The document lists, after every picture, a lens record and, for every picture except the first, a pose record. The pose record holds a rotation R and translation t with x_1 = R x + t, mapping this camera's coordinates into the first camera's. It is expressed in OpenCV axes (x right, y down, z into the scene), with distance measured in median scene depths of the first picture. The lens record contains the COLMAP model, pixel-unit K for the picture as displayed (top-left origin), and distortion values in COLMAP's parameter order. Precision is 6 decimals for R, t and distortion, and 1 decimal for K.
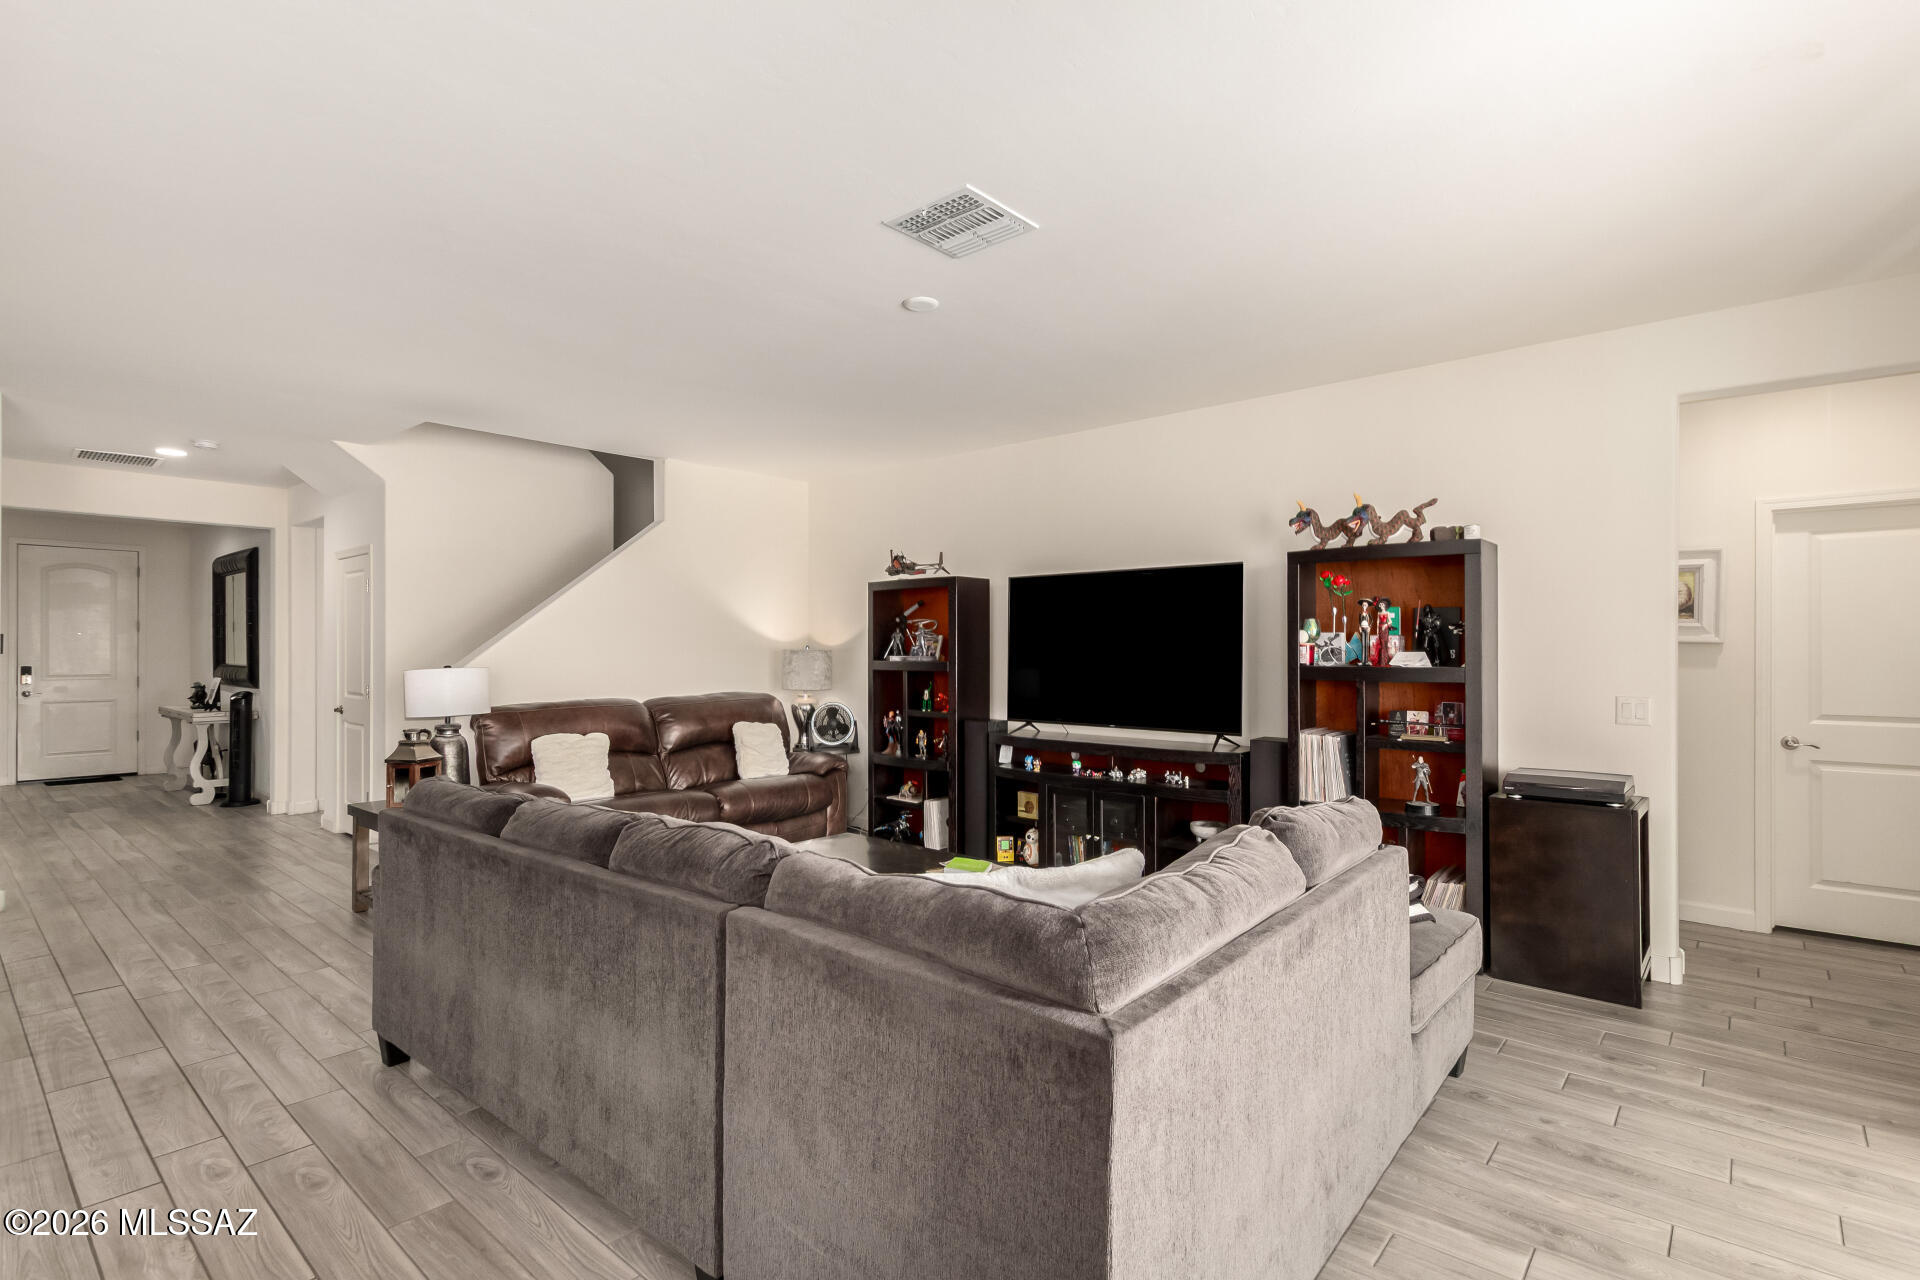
lens RADIAL K [[910.2, 0, 968.0], [0, 910.2, 649.6], [0, 0, 1]] dist [0.007801, -0.000850]
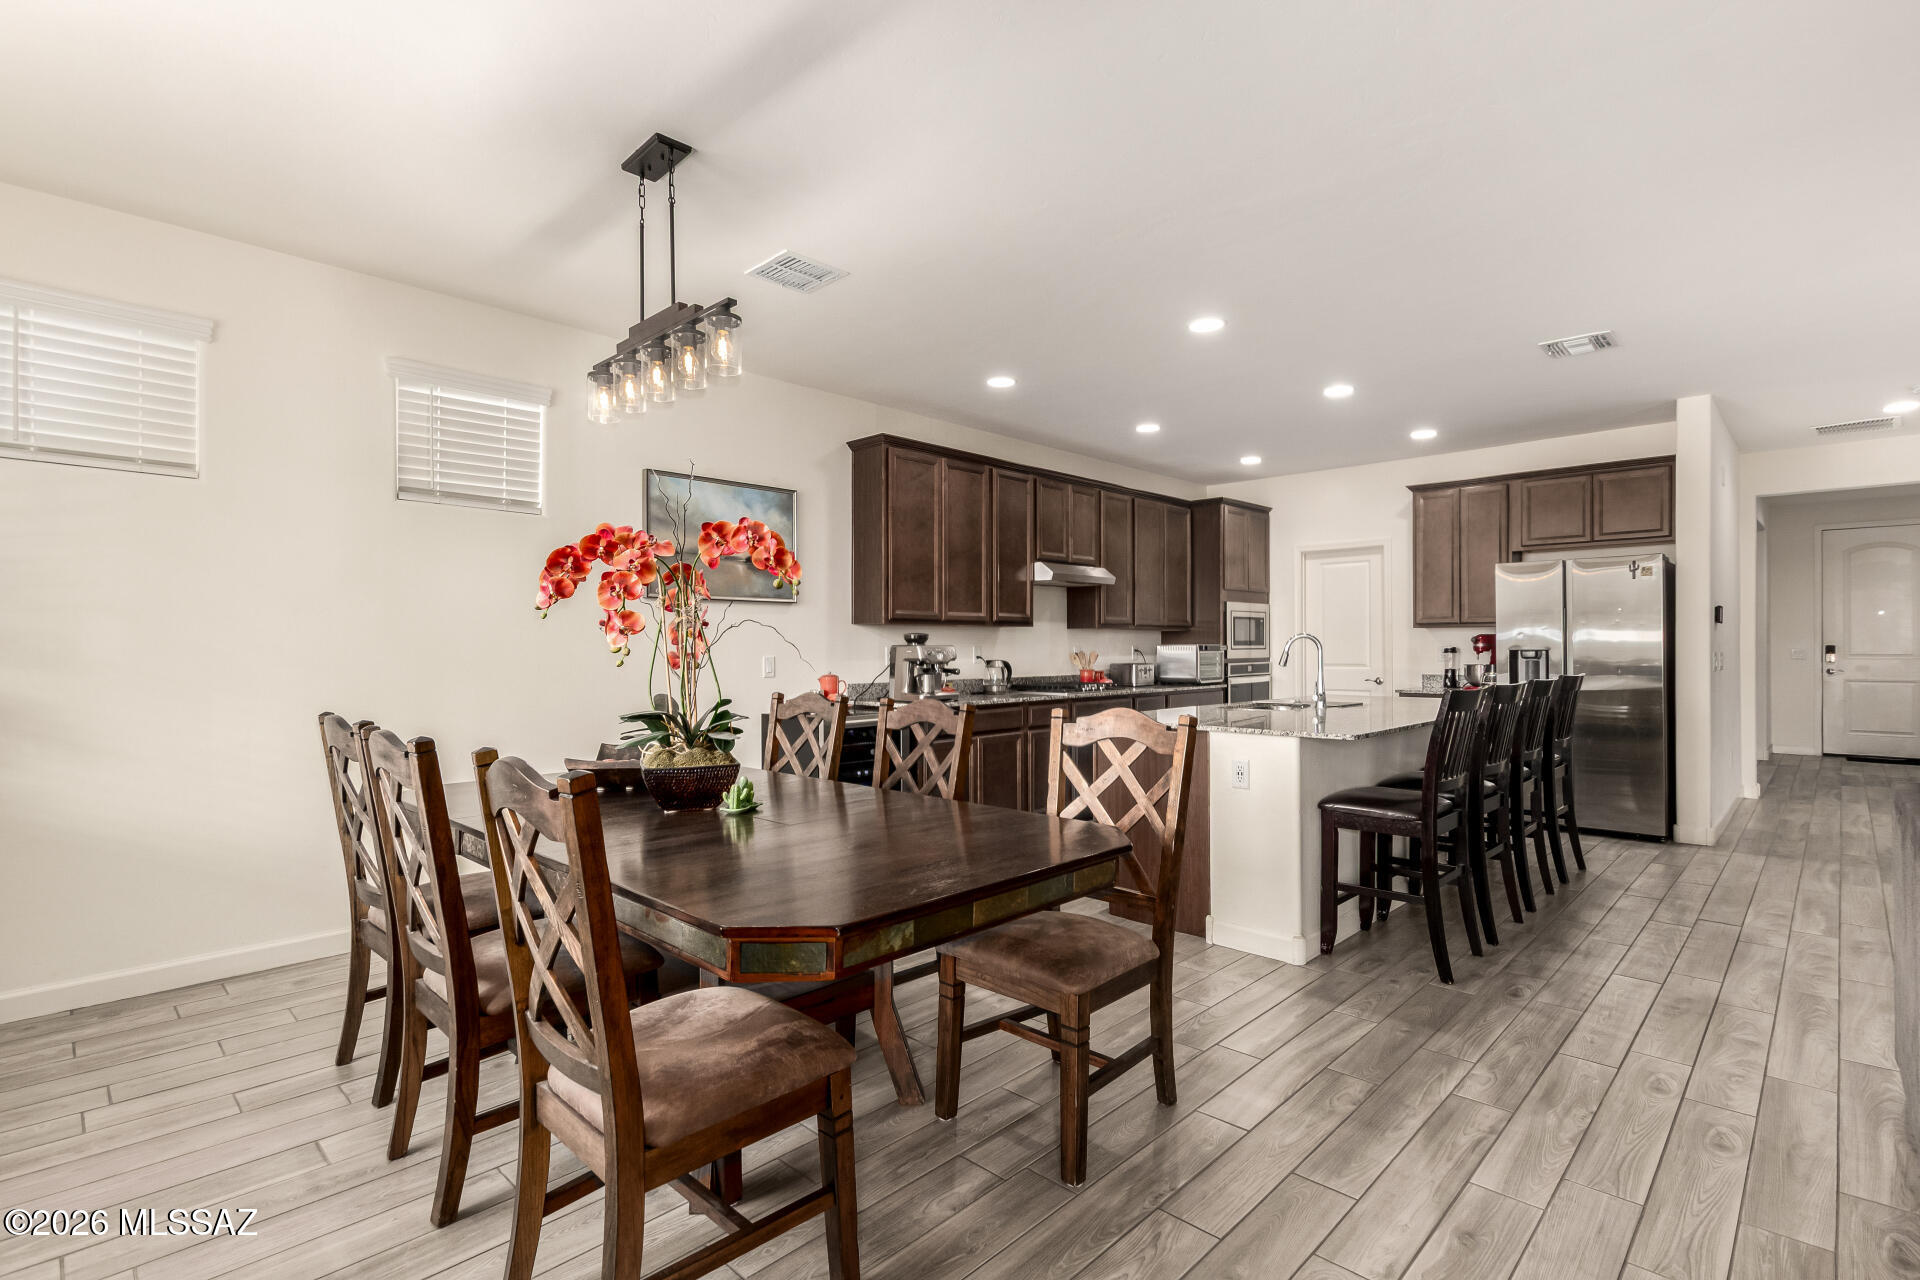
lens RADIAL K [[910.2, 0, 993.8], [0, 910.2, 647.4], [0, 0, 1]] dist [0.007801, -0.000850]
pose [[-0.027677, 0.000830, -0.999617, 0.109210], [0.005174, 0.999986, 0.000687, 0.028642], [0.999604, -0.005153, -0.027681, 0.121999]]
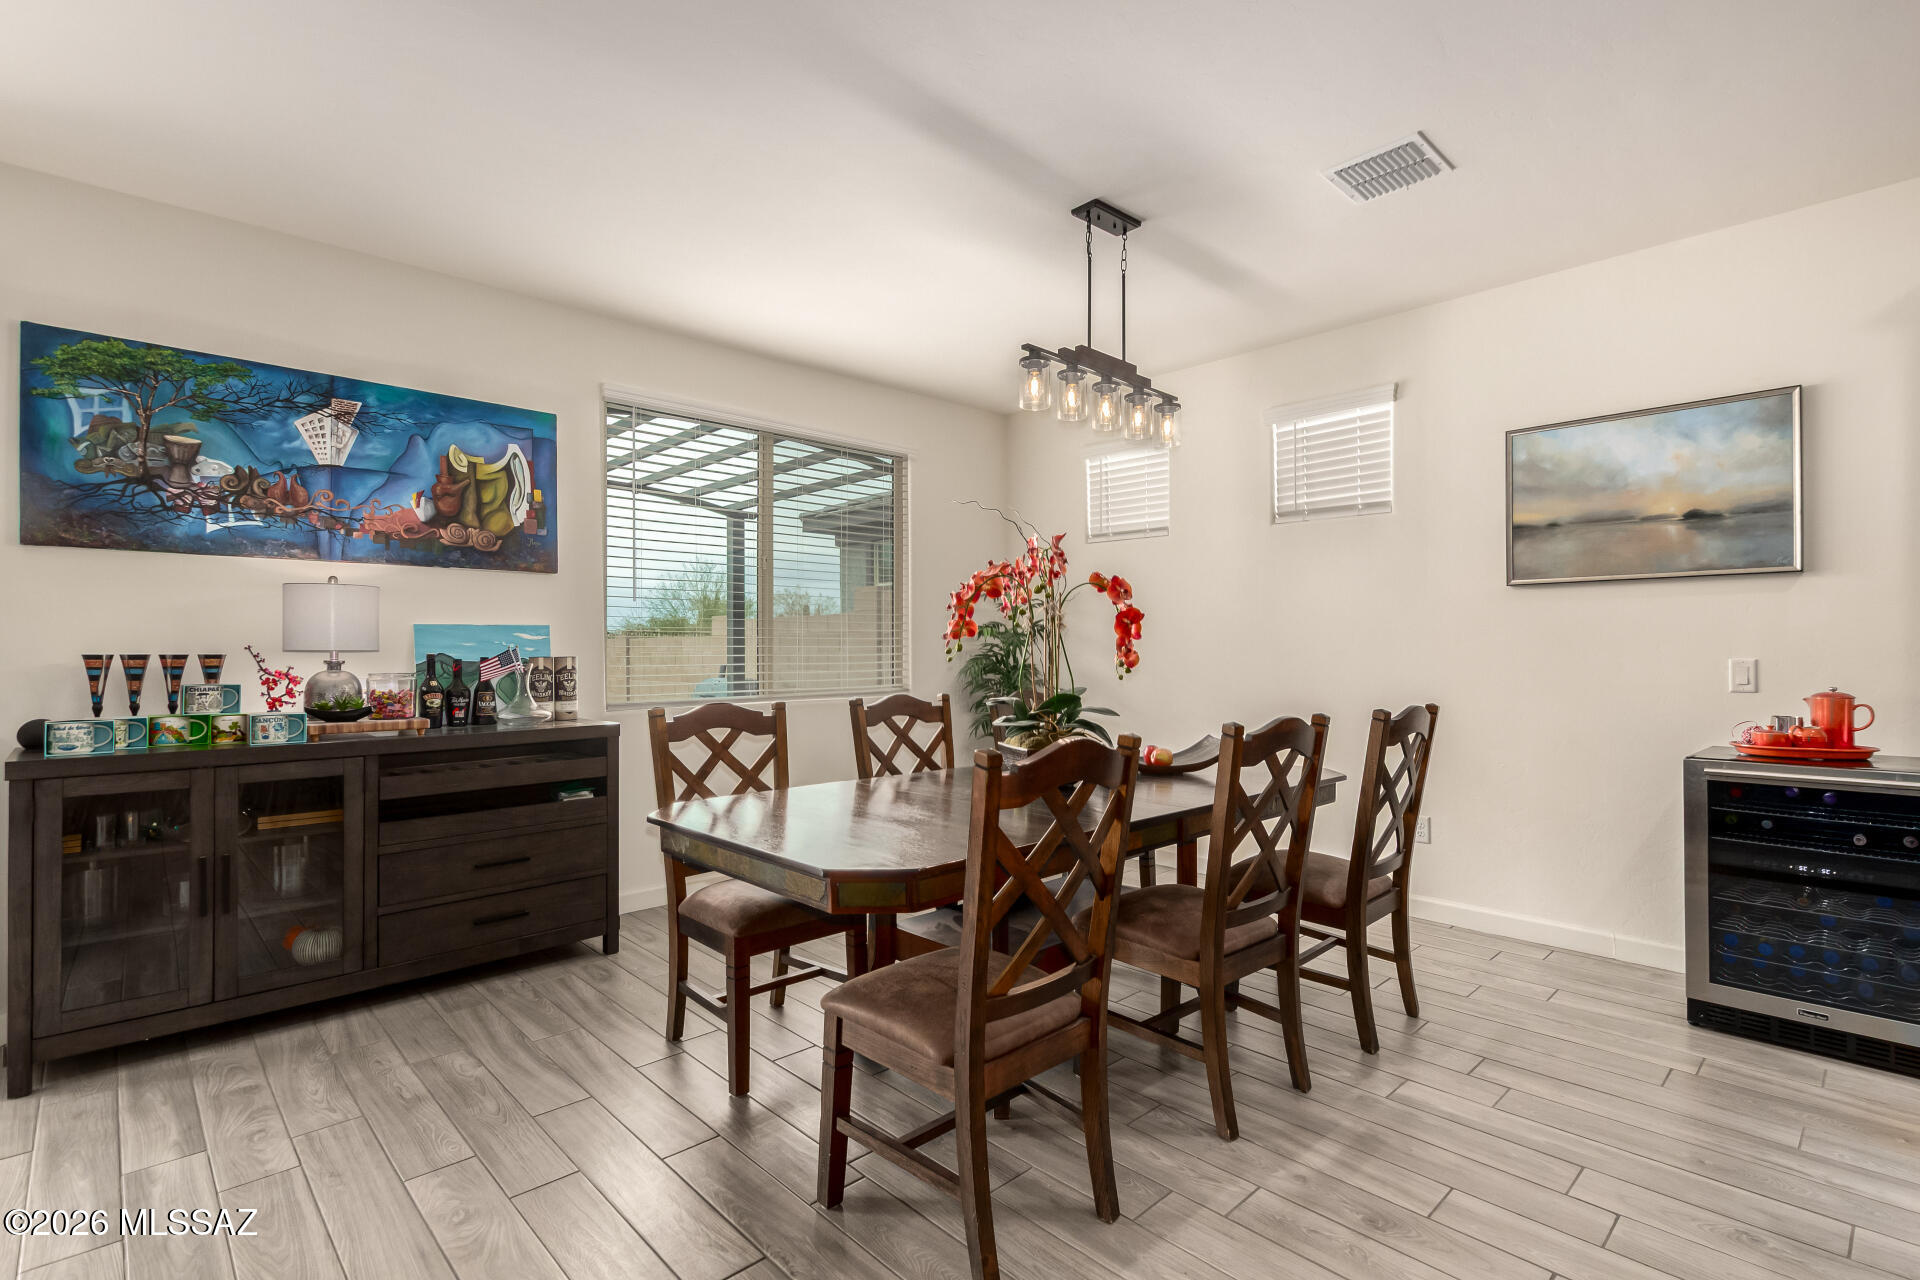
lens RADIAL K [[910.2, 0, 966.3], [0, 910.2, 642.4], [0, 0, 1]] dist [0.007801, -0.000850]
pose [[-0.995750, 0.003895, 0.092015, -0.340218], [0.002962, 0.999943, -0.010275, 0.030683], [-0.092050, -0.009959, -0.995705, 0.489786]]
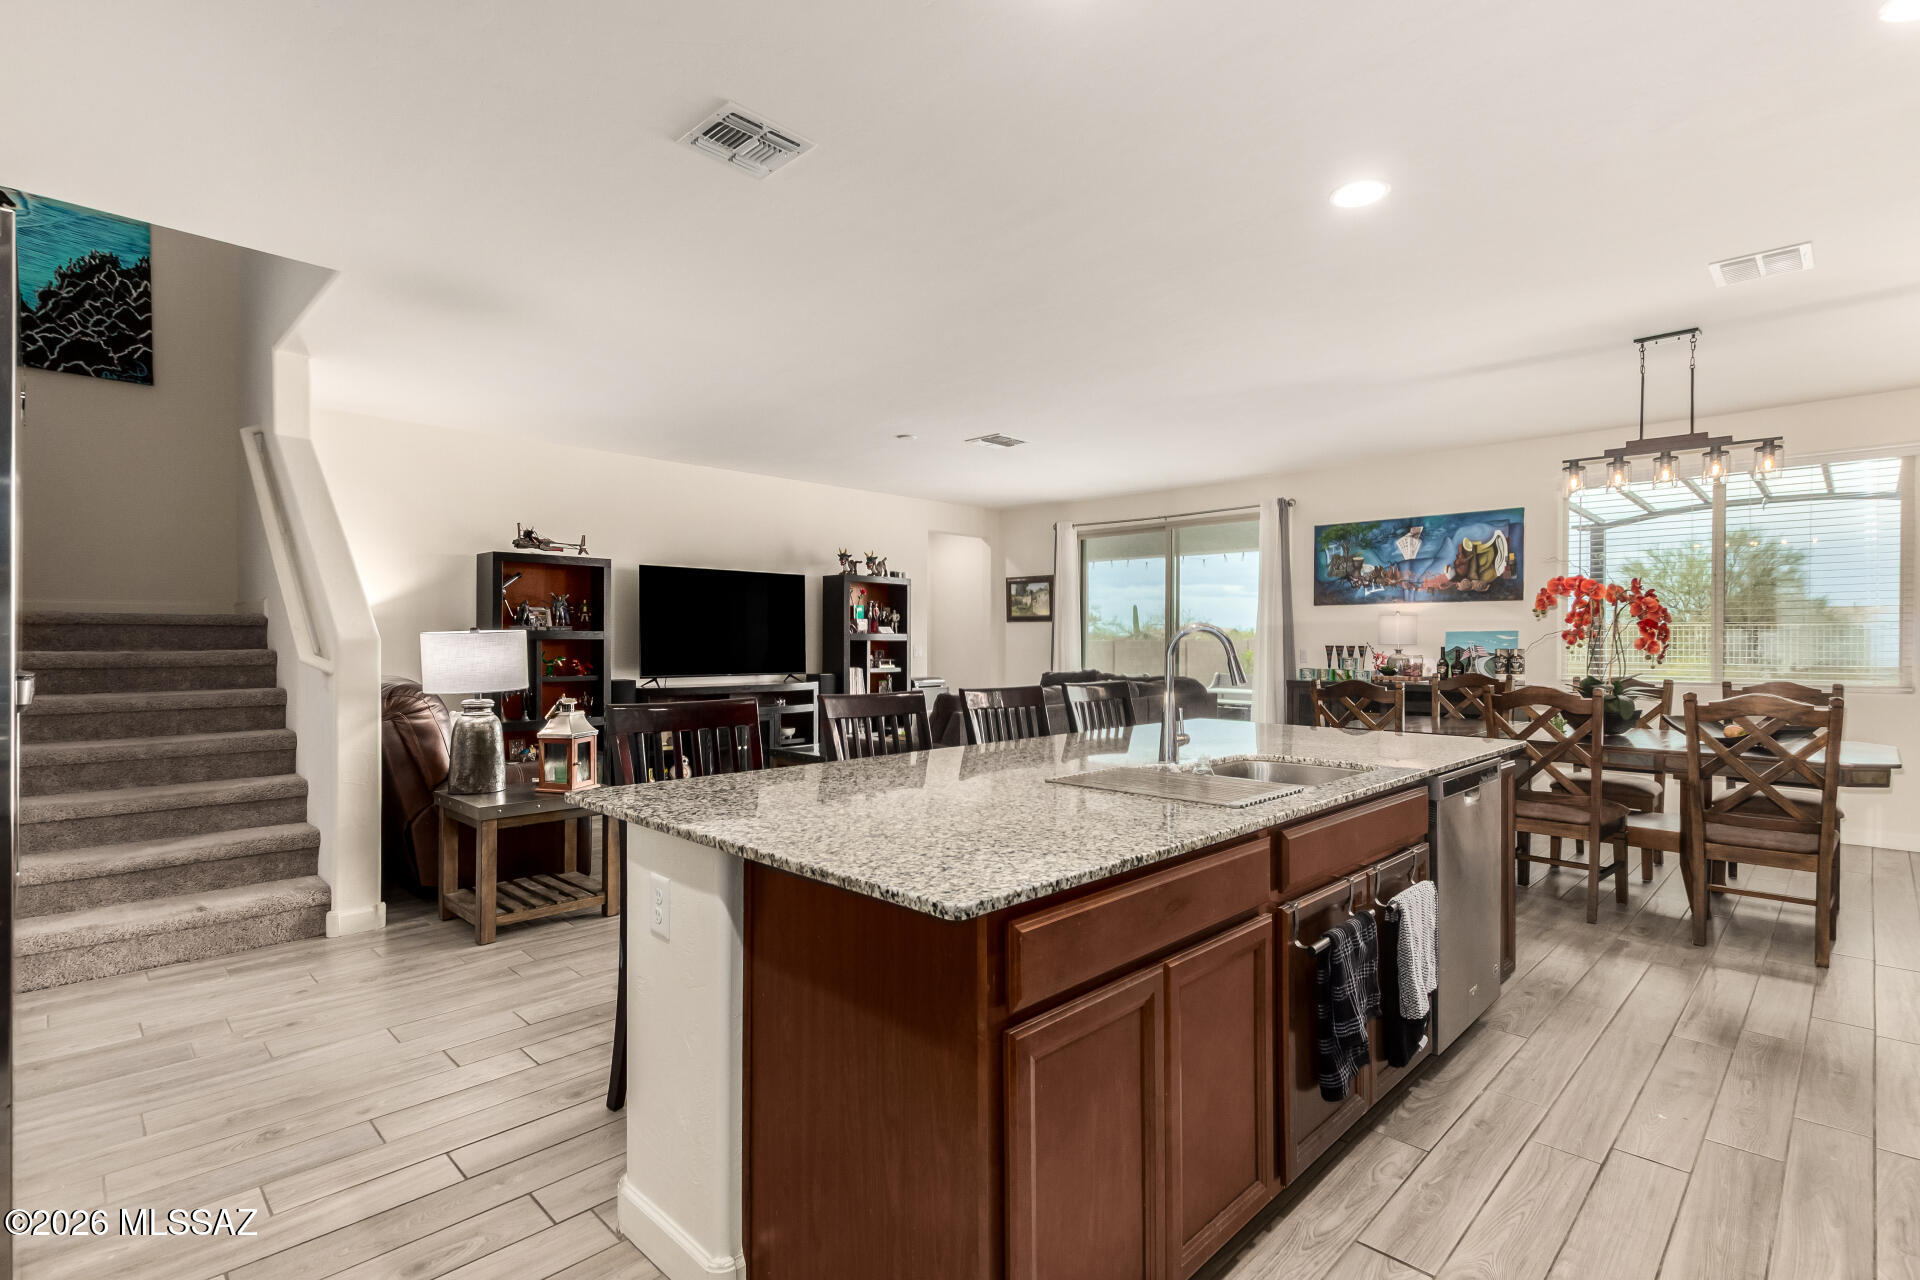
lens RADIAL K [[910.2, 0, 950.6], [0, 910.2, 637.8], [0, 0, 1]] dist [0.007801, -0.000850]
pose [[0.091767, 0.004150, 0.995772, -1.202840], [-0.002925, 0.999988, -0.003898, 0.026485], [-0.995776, -0.002555, 0.091778, 0.465698]]
